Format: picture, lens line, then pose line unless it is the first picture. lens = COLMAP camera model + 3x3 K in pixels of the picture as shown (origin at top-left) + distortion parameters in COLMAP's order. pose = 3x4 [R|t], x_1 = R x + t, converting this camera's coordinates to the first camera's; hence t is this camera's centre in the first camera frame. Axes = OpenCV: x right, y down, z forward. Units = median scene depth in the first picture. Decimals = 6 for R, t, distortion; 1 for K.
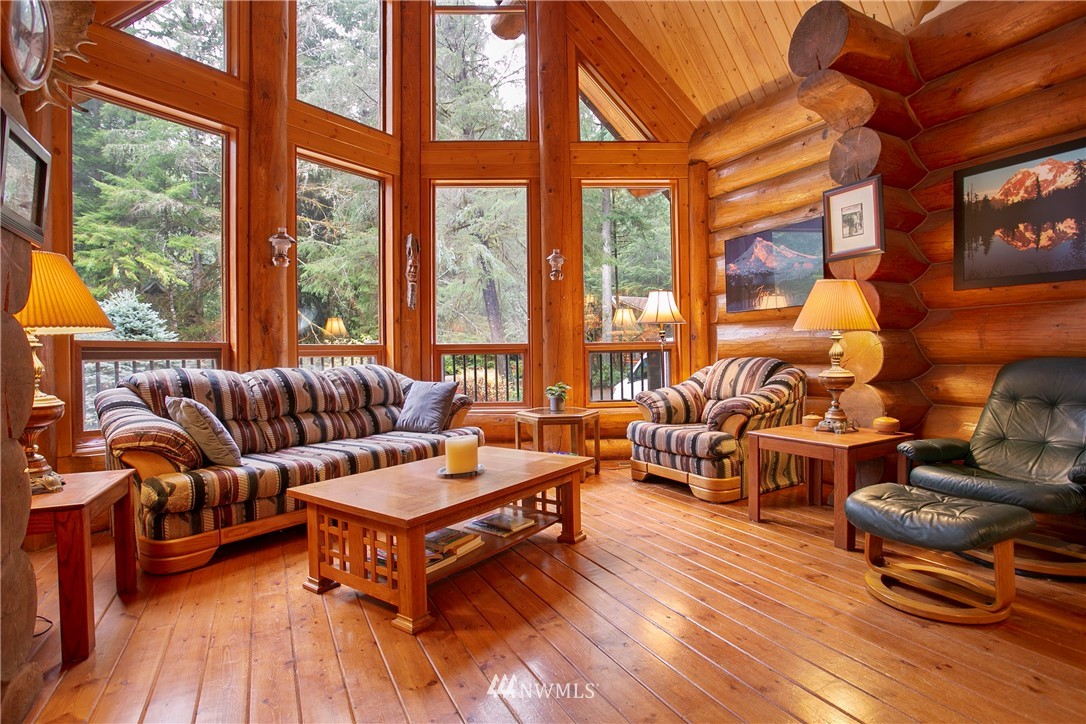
lens RADIAL K [[532.6, 0, 543.0], [0, 532.6, 362.0], [0, 0, 1]] dist [-0.036831, 0.000641]
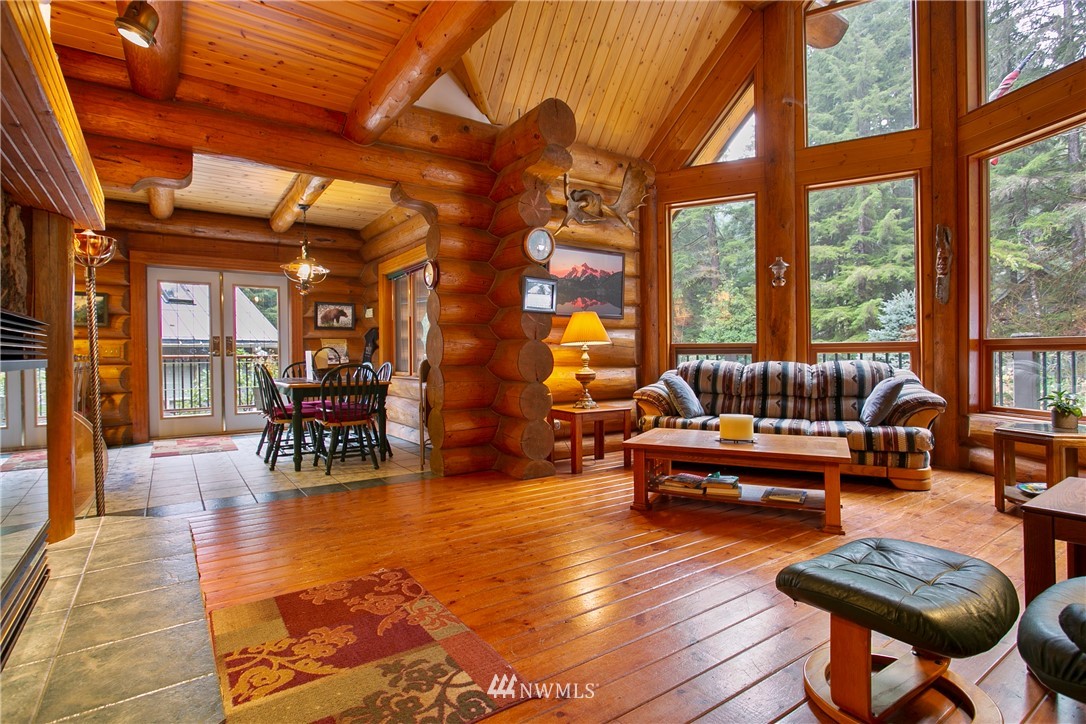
lens RADIAL K [[520.3, 0, 543.0], [0, 520.3, 362.0], [0, 0, 1]] dist [-0.034360, 0.000400]
pose [[0.145988, 0.026322, -0.988936, 0.694967], [-0.006441, 0.999650, 0.025656, -0.016187], [0.989265, 0.002624, 0.146106, 0.204792]]
